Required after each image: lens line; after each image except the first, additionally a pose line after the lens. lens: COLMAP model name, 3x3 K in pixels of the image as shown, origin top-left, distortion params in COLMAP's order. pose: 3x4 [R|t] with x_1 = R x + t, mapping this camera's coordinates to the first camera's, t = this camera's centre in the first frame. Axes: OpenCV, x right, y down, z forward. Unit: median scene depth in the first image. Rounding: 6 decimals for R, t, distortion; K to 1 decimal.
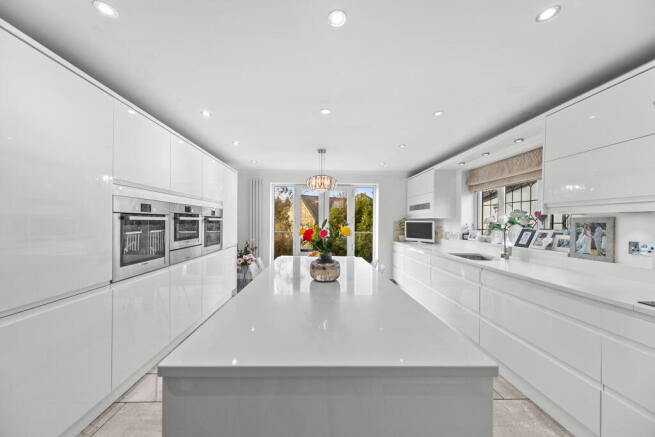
lens RADIAL K [[231.3, 0, 327.9], [0, 231.3, 221.2], [0, 0, 1]] dist [-0.000143, 0.000044]
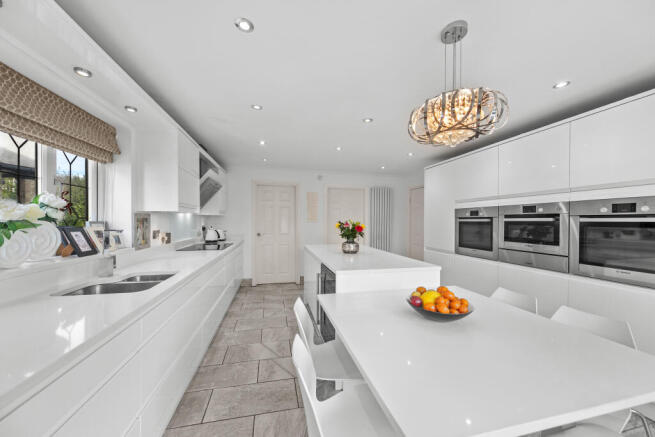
lens RADIAL K [[231.3, 0, 327.9], [0, 231.3, 221.2], [0, 0, 1]] dist [-0.000143, 0.000044]
pose [[-0.980211, -0.016537, -0.197262, 0.334886], [-0.018593, 0.999790, 0.008574, -0.001335], [0.197079, 0.012072, -0.980313, 1.760159]]
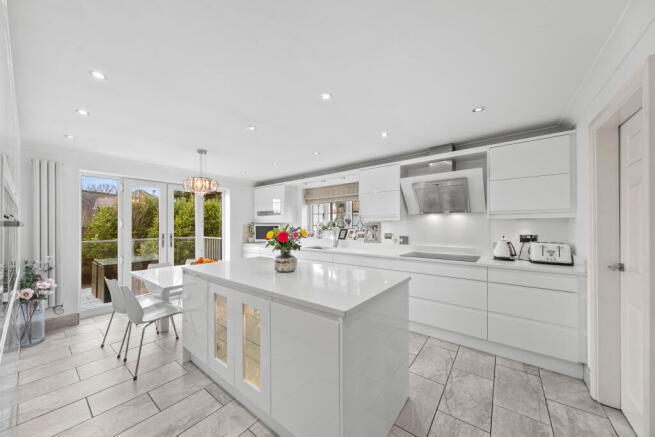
lens RADIAL K [[226.9, 0, 327.1], [0, 226.9, 226.4], [0, 0, 1]] dist [0.002107, 0.000038]
pose [[0.629604, -0.011470, 0.776832, -0.537889], [0.006123, 0.999933, 0.009802, -0.003568], [-0.776892, -0.001415, 0.629632, 0.019403]]
